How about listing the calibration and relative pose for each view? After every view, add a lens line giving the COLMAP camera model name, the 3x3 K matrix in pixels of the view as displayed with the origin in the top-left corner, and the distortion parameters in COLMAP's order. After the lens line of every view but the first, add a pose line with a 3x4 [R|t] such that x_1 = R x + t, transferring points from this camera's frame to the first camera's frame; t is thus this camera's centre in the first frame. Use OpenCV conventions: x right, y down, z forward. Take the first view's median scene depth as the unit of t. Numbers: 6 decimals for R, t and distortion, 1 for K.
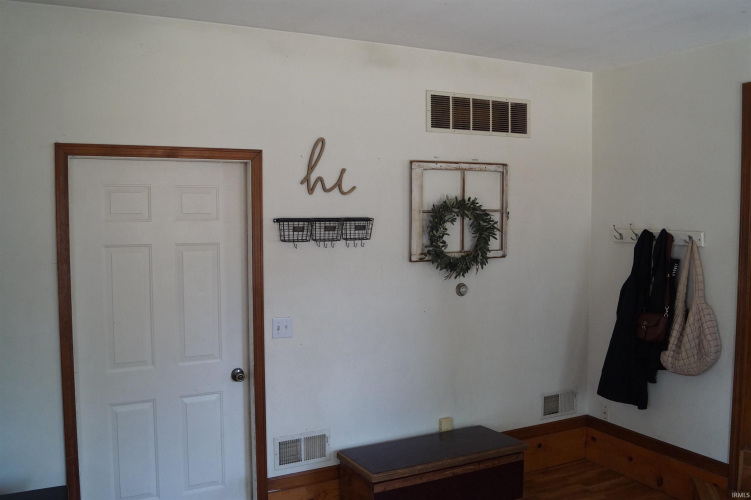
lens RADIAL K [[640.2, 0, 370.9], [0, 640.2, 249.1], [0, 0, 1]] dist [-0.079469, 0.011986]
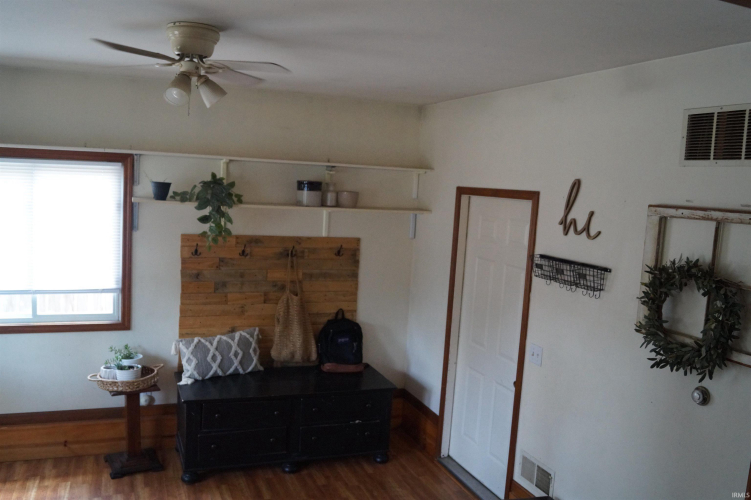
lens RADIAL K [[640.2, 0, 370.9], [0, 640.2, 249.1], [0, 0, 1]] dist [-0.079469, 0.011986]
pose [[-0.097244, 0.102204, -0.989999, 0.897163], [-0.111479, 0.987335, 0.112879, -0.138090], [0.988997, 0.121341, -0.084619, 0.757744]]
